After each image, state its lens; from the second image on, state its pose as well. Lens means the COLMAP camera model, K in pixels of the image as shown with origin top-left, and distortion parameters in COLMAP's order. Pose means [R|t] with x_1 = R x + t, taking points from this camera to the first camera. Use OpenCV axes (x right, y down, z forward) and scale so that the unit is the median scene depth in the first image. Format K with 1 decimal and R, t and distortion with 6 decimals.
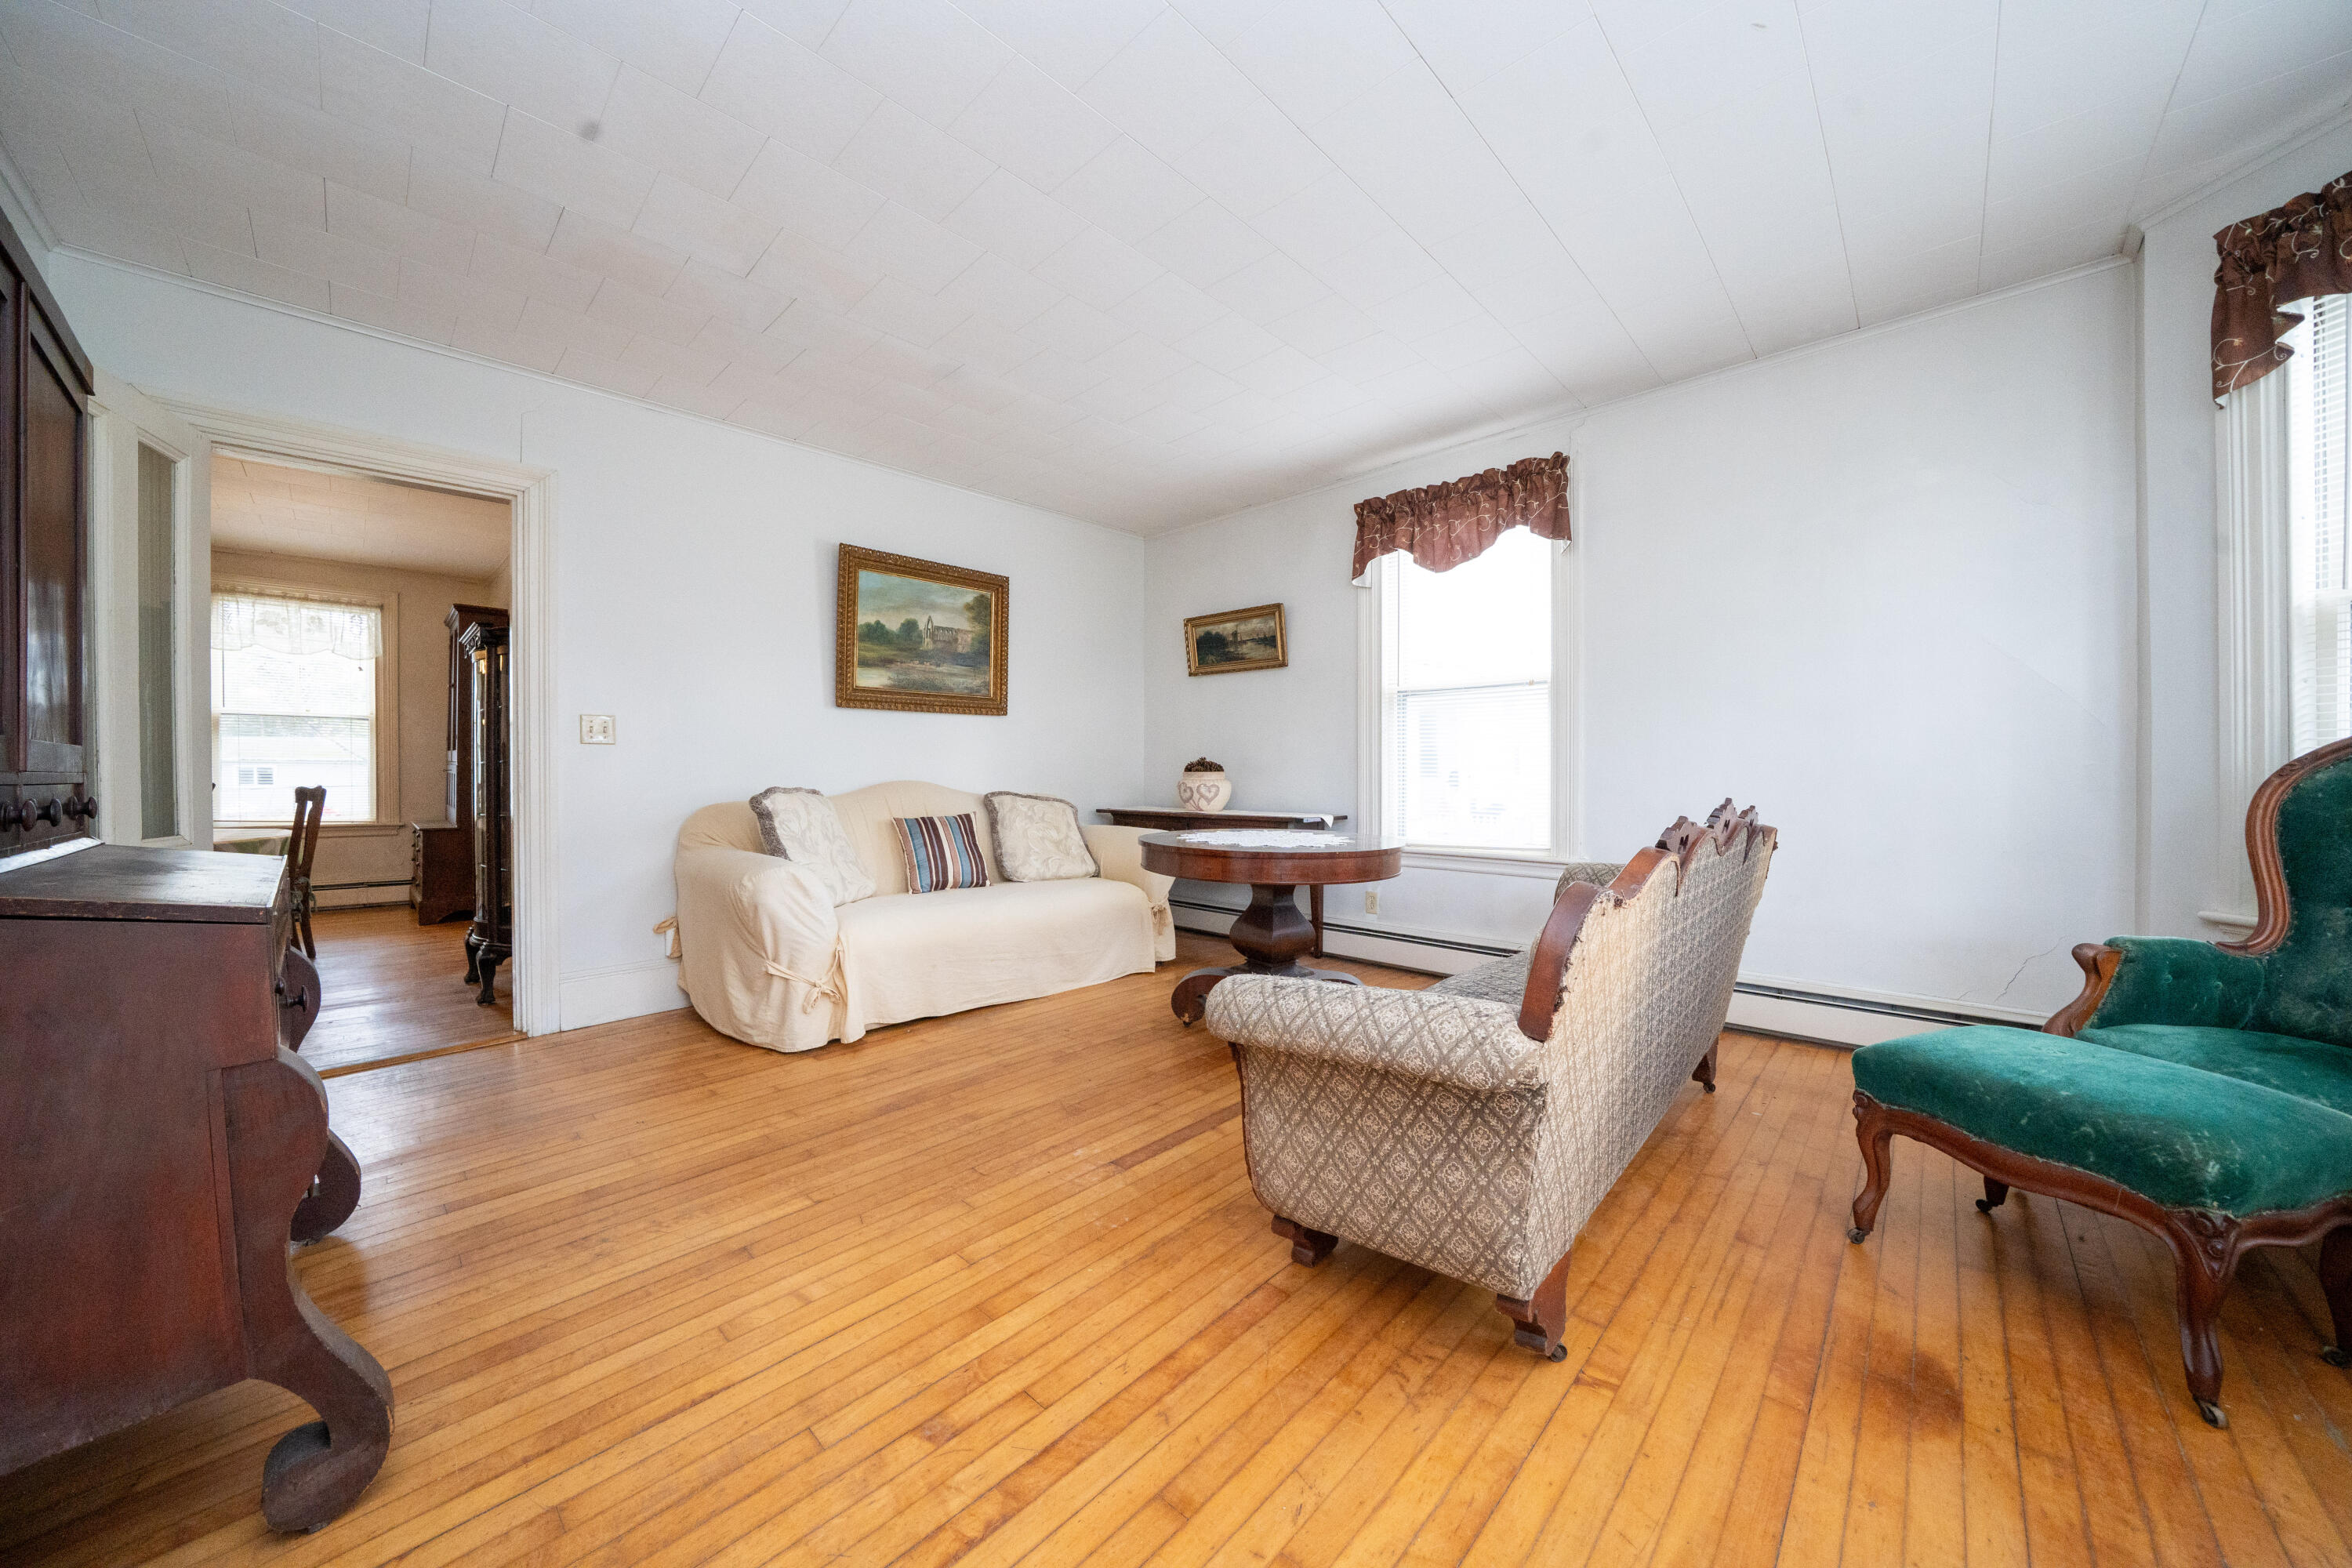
lens RADIAL K [[822.1, 0, 1181.8], [0, 822.1, 780.7], [0, 0, 1]] dist [-0.020074, 0.000154]
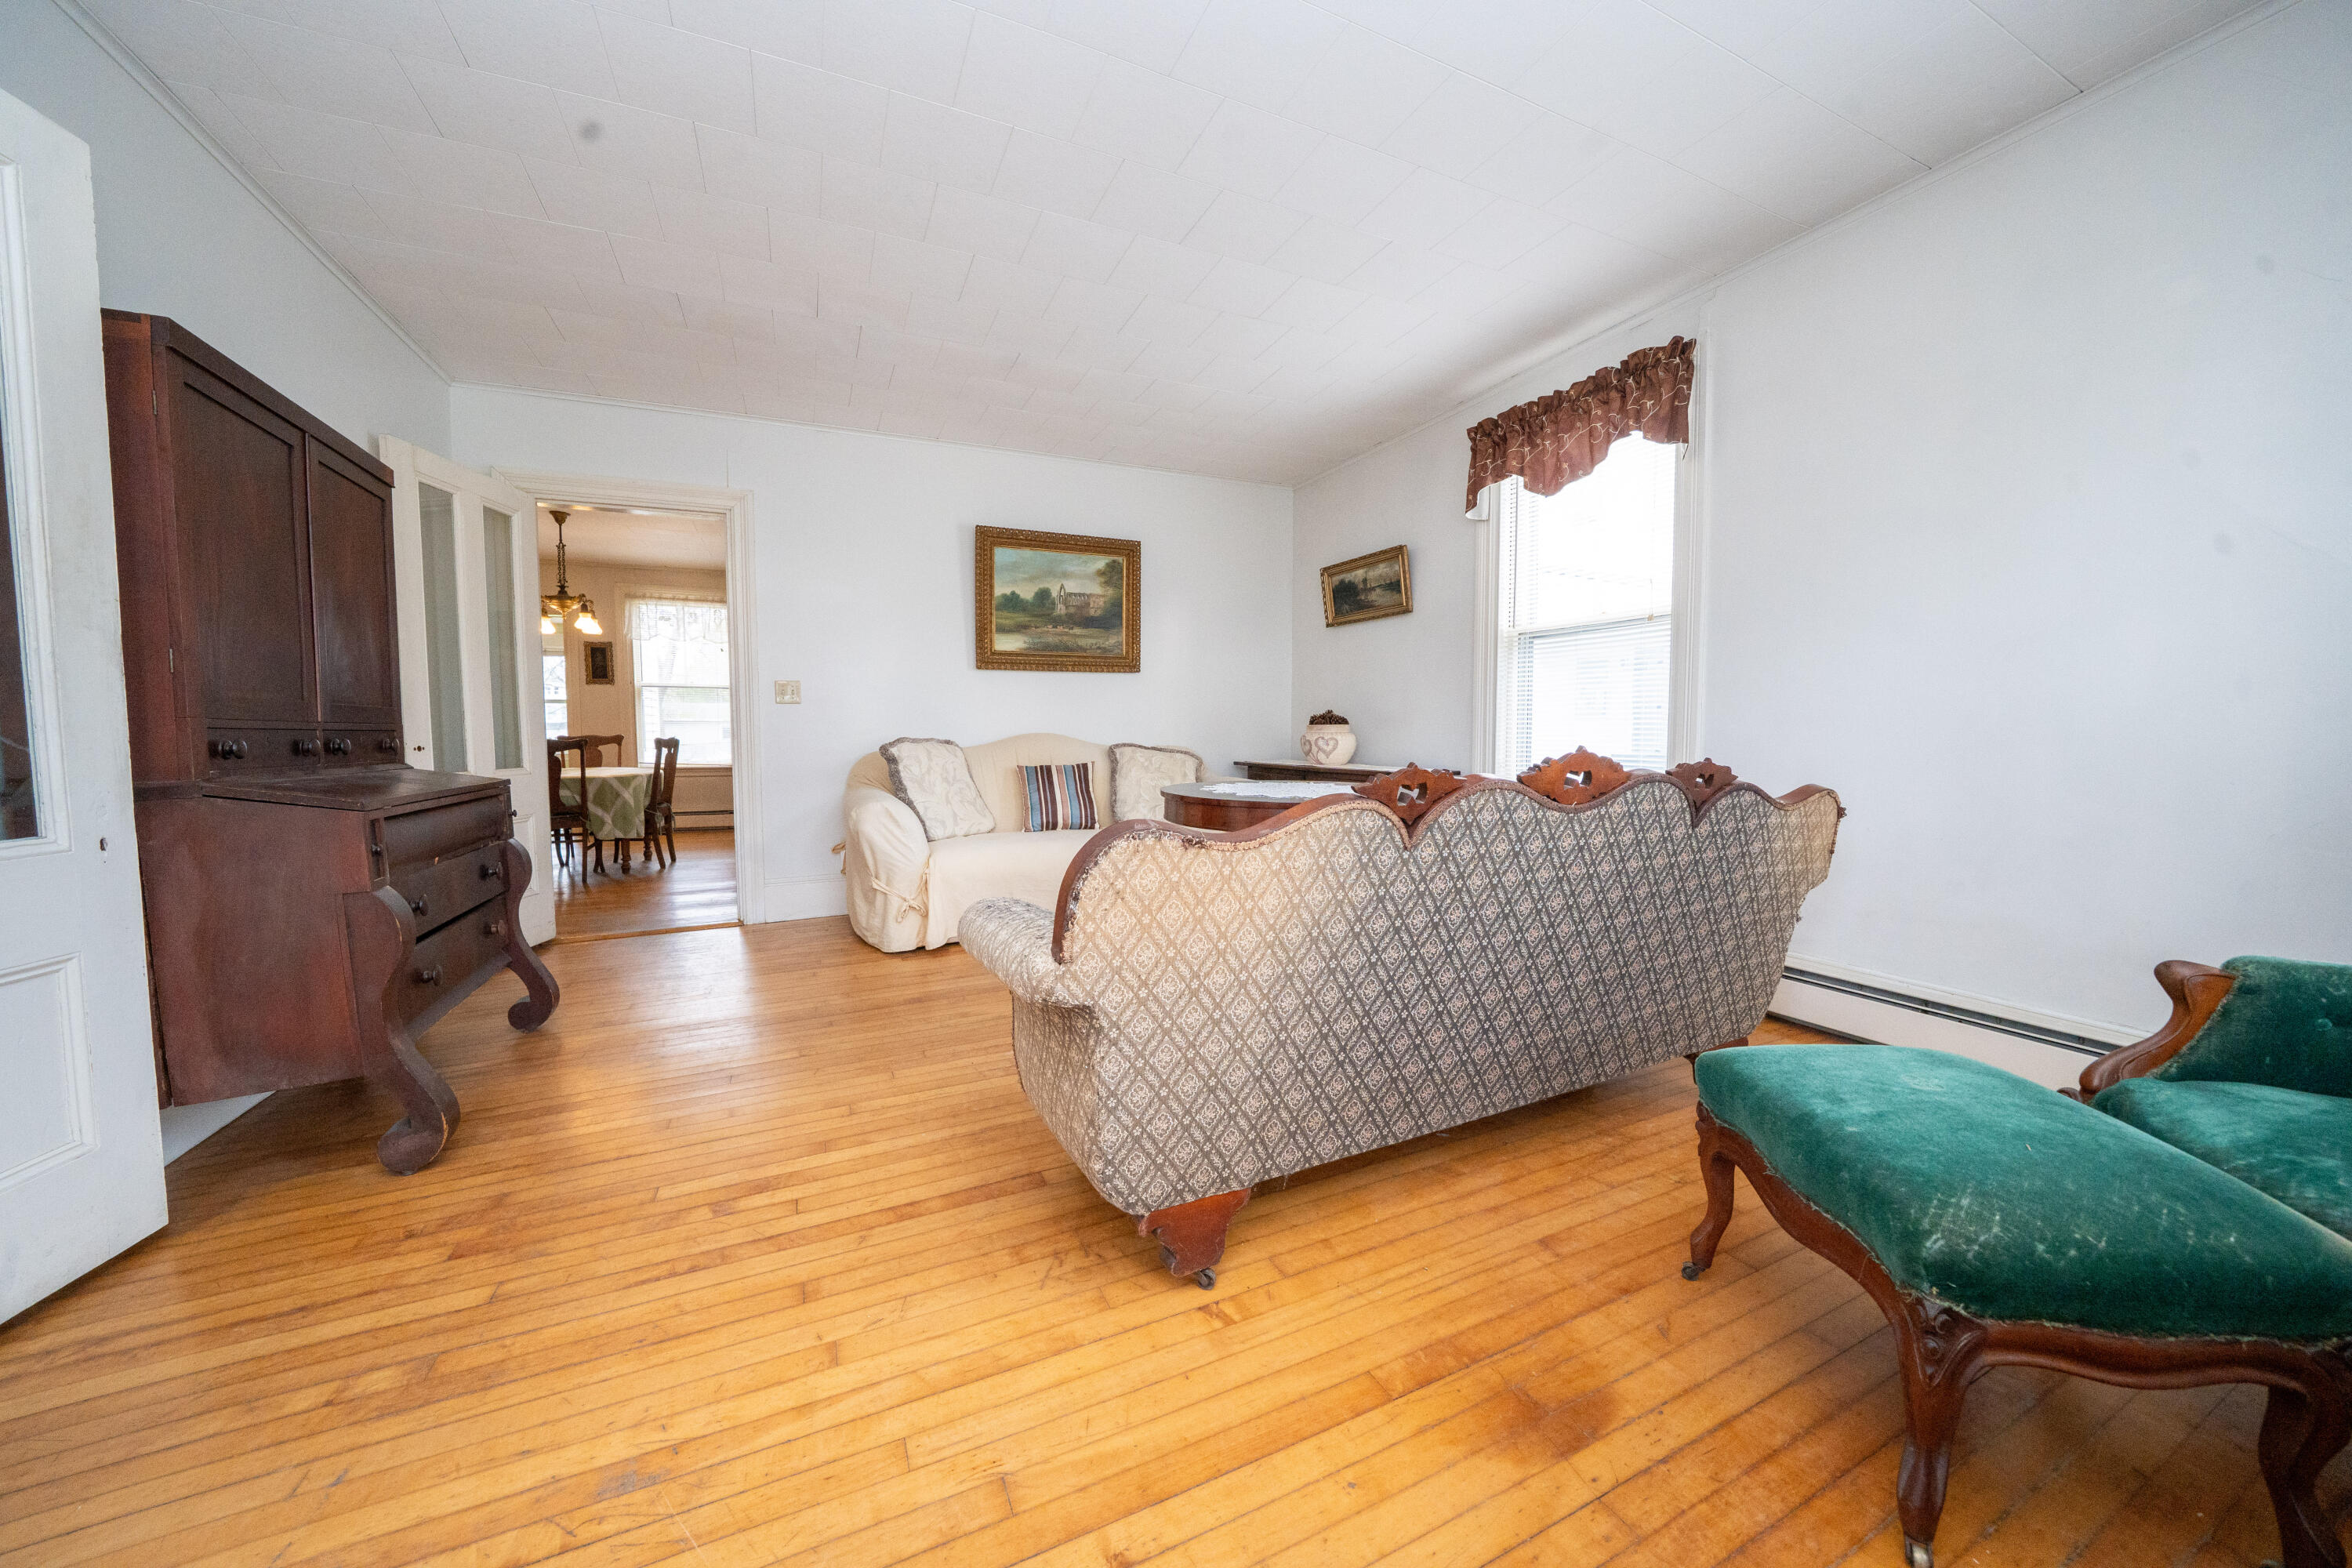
lens RADIAL K [[824.5, 0, 1171.8], [0, 824.5, 781.4], [0, 0, 1]] dist [-0.019906, 0.000110]
pose [[0.927948, 0.022095, -0.372053, 0.264839], [-0.002628, 0.998604, 0.052749, 0.006171], [0.372699, -0.047971, 0.926711, 0.017281]]
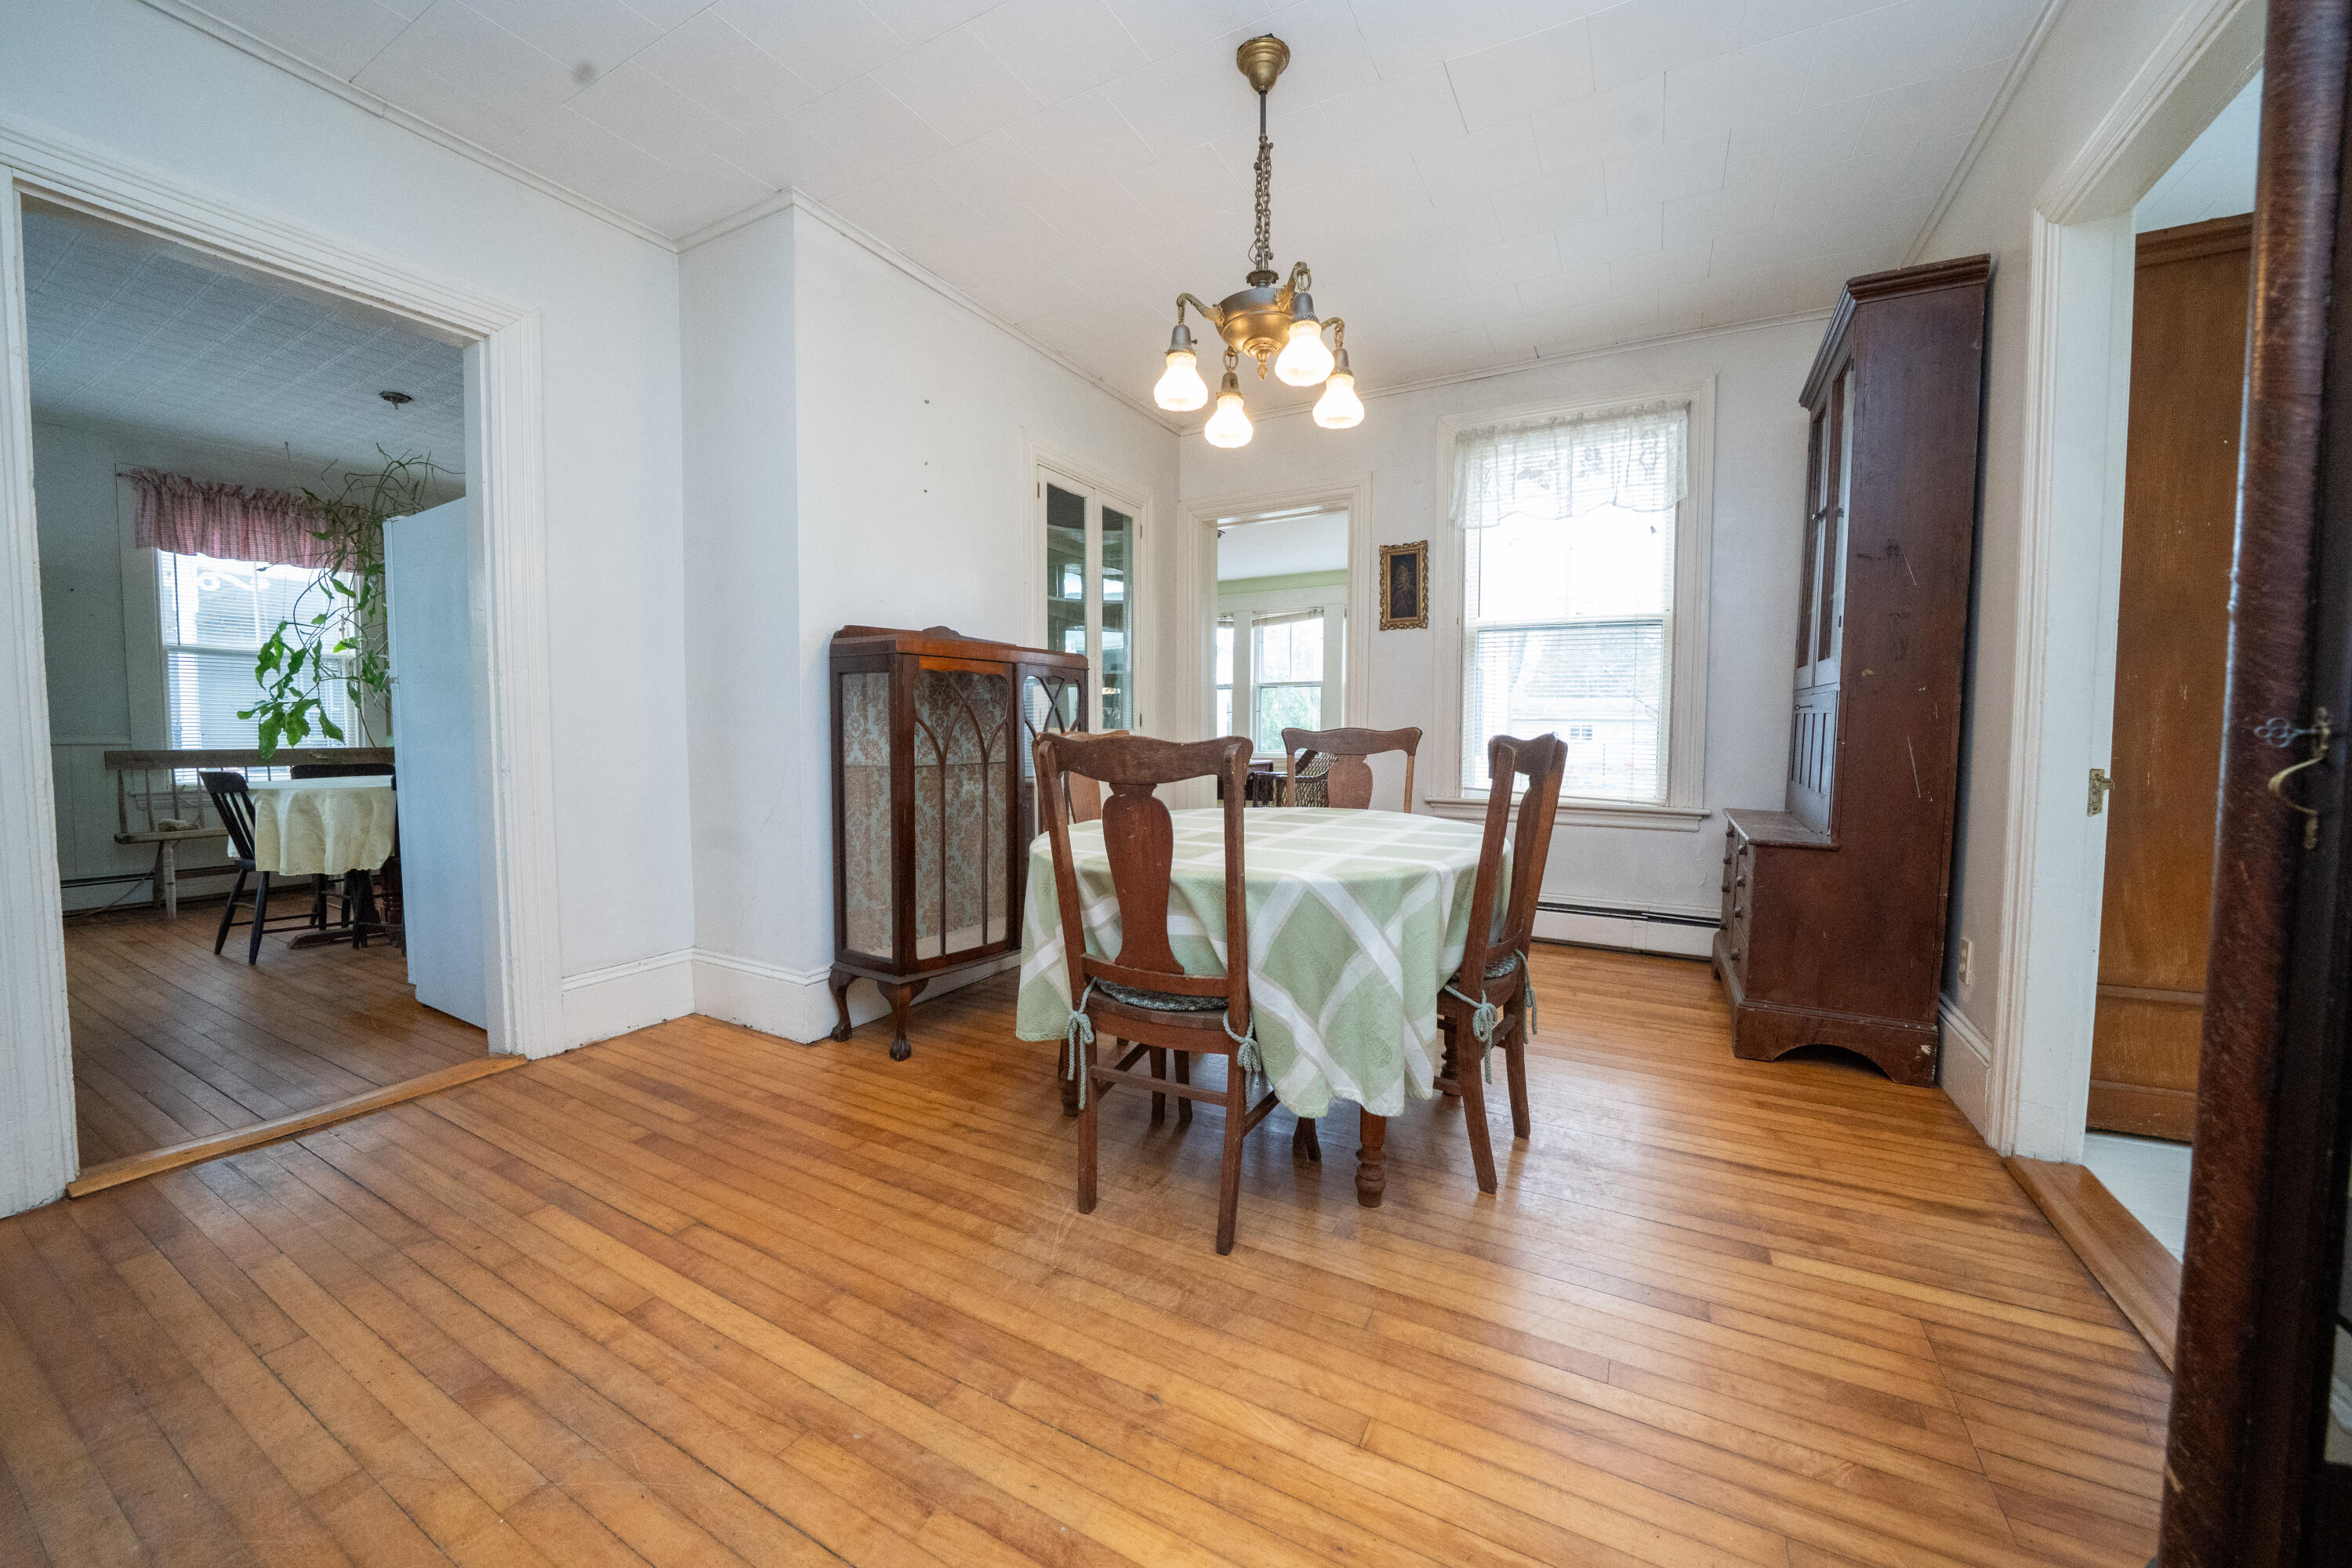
lens RADIAL K [[860.6, 0, 1152.1], [0, 860.6, 777.7], [0, 0, 1]] dist [-0.020147, 0.000052]
pose [[0.235289, 0.056046, -0.970308, -0.763207], [-0.011906, 0.998427, 0.054783, 0.007692], [0.971853, -0.001337, 0.235586, 0.768294]]
